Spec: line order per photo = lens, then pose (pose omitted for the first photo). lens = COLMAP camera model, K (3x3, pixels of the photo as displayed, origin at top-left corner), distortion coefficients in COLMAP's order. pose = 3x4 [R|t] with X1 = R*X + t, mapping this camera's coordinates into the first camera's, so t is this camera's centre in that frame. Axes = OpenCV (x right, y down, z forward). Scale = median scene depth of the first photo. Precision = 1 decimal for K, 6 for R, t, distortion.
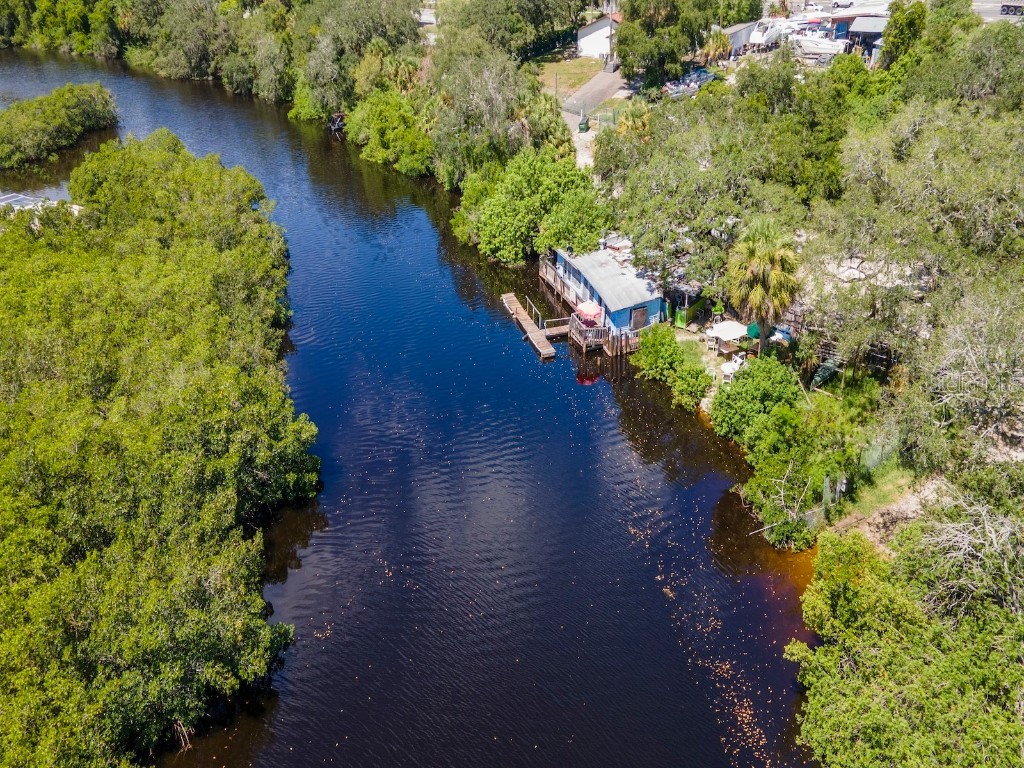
lens RADIAL K [[745.8, 0, 520.9], [0, 745.8, 178.8], [0, 0, 1]] dist [0.017746, 0.005635]
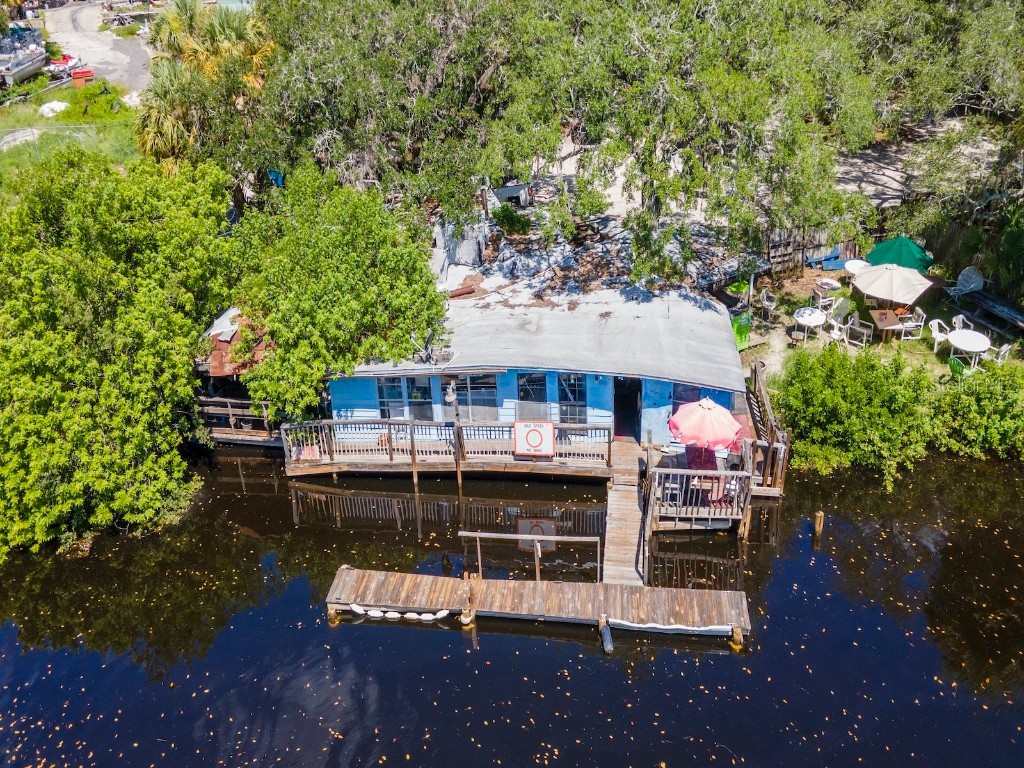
lens RADIAL K [[783.6, 0, 515.8], [0, 783.6, 150.4], [0, 0, 1]] dist [0.036310, -0.005911]
pose [[0.453461, -0.277260, 0.847054, -0.178703], [0.326094, 0.936099, 0.131836, -0.022879], [-0.829479, 0.216436, 0.514897, 0.644554]]
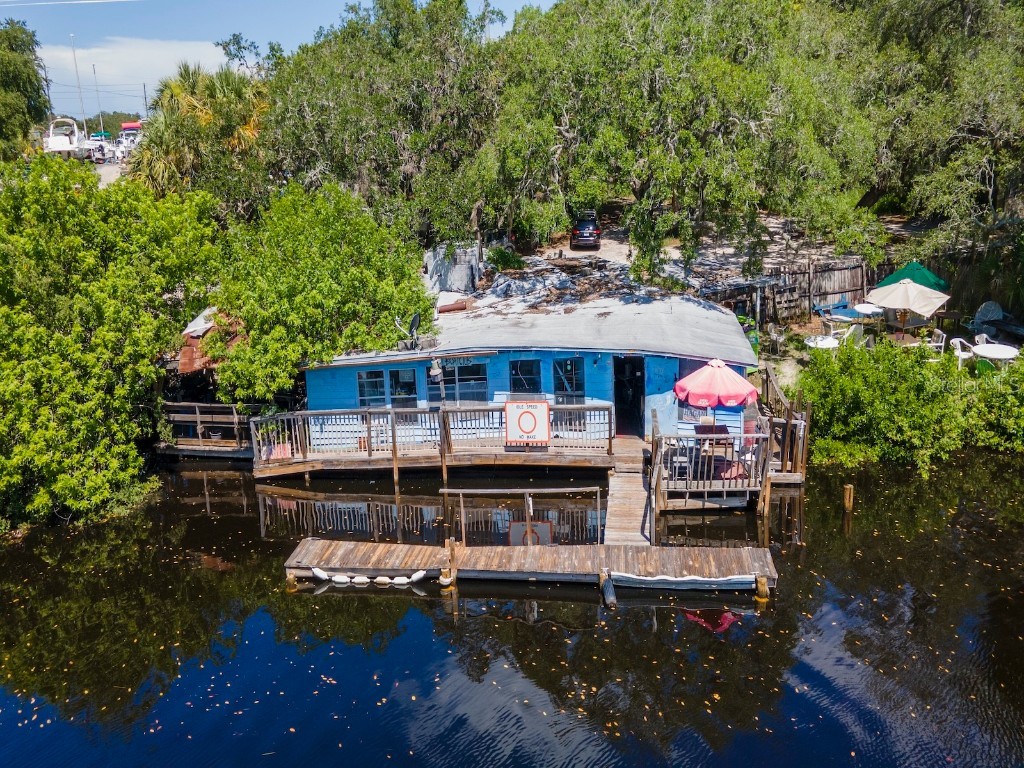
lens RADIAL K [[741.9, 0, 515.3], [0, 741.9, 275.2], [0, 0, 1]] dist [0.034278, 0.006654]
pose [[0.458625, -0.149906, 0.875895, -0.170896], [0.324145, 0.945975, -0.007824, 0.079171], [-0.827402, 0.287505, 0.482439, 0.683511]]
